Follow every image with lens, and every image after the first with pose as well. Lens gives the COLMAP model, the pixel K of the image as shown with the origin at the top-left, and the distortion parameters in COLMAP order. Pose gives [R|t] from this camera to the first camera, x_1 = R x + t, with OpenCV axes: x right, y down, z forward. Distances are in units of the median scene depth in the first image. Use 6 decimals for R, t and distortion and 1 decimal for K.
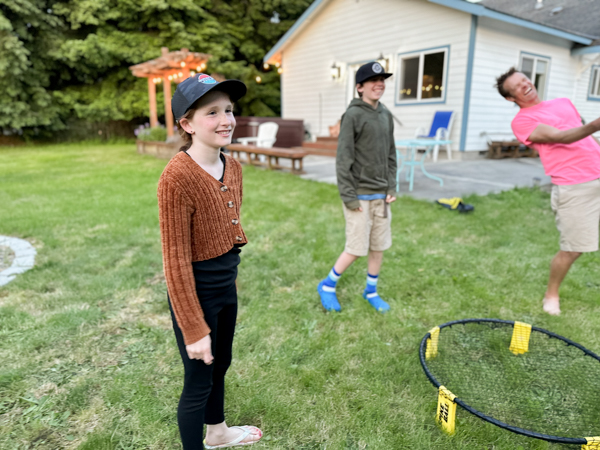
lens RADIAL K [[422.1, 0, 300.0], [0, 422.1, 225.0], [0, 0, 1]] dist [0.063124, -0.091909]
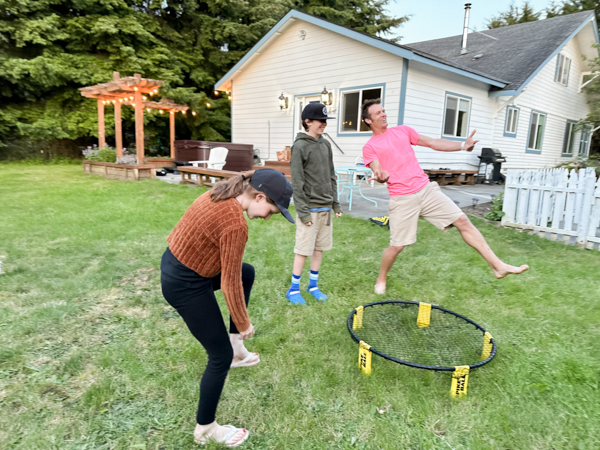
lens RADIAL K [[422.1, 0, 300.0], [0, 422.1, 225.0], [0, 0, 1]] dist [0.063124, -0.091909]
pose [[0.992166, 0.008120, 0.124661, -0.011760], [-0.000821, 0.998288, -0.058490, 0.026503], [-0.124923, 0.057930, 0.990474, -0.109395]]
